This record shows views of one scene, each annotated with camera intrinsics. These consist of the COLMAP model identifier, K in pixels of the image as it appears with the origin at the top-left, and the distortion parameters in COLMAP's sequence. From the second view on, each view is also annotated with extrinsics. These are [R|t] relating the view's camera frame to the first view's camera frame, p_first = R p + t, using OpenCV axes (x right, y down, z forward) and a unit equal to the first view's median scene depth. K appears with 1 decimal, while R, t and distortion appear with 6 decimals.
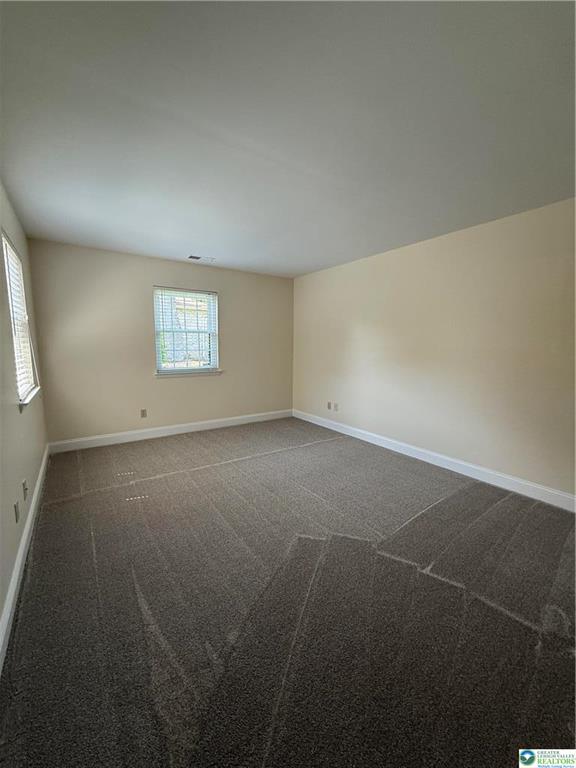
lens RADIAL K [[307.3, 0, 287.6], [0, 307.3, 383.4], [0, 0, 1]] dist [0.001284, 0.000883]
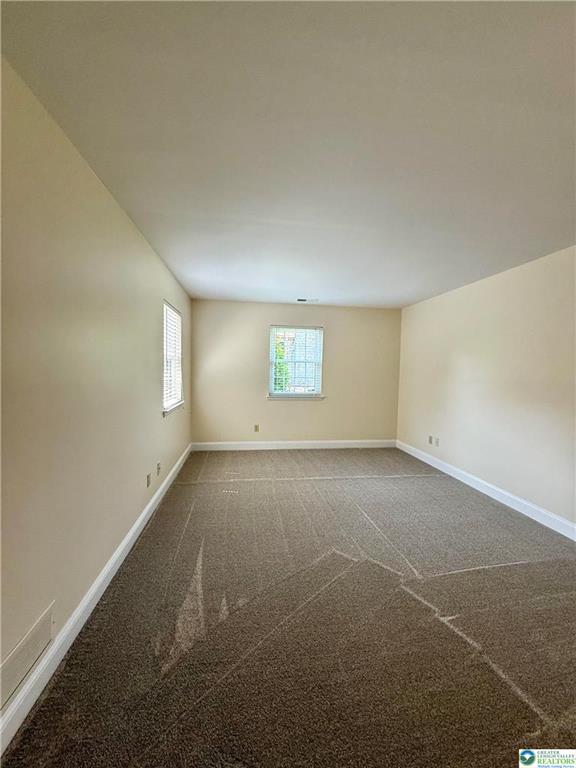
lens RADIAL K [[307.3, 0, 288.1], [0, 307.3, 386.2], [0, 0, 1]] dist [0.001284, 0.000883]
pose [[0.895680, 0.036343, -0.443211, 0.189167], [-0.070198, 0.995714, -0.060216, -0.004521], [0.439123, 0.085047, 0.894393, -0.051844]]
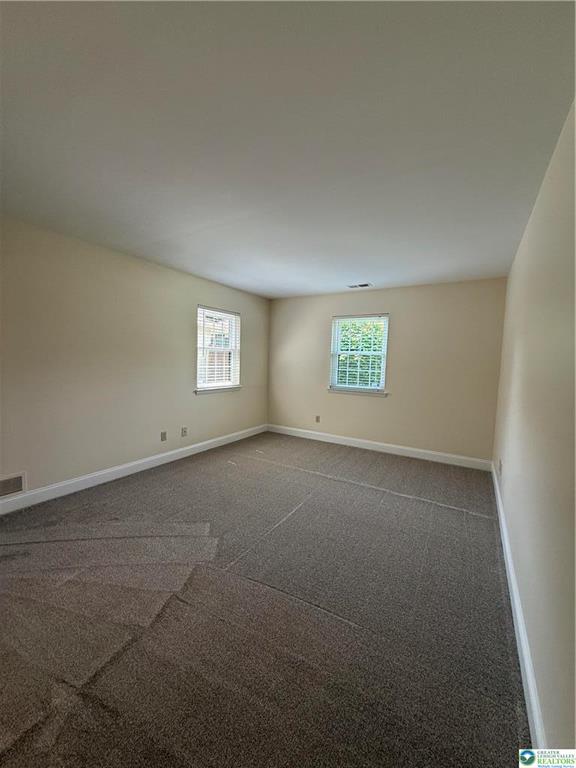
lens RADIAL K [[307.3, 0, 288.8], [0, 307.3, 379.7], [0, 0, 1]] dist [0.001284, 0.000883]
pose [[0.400862, 0.057400, -0.914339, 0.642879], [-0.146247, 0.989246, -0.002014, -0.043000], [0.904390, 0.134526, 0.404945, 0.396299]]
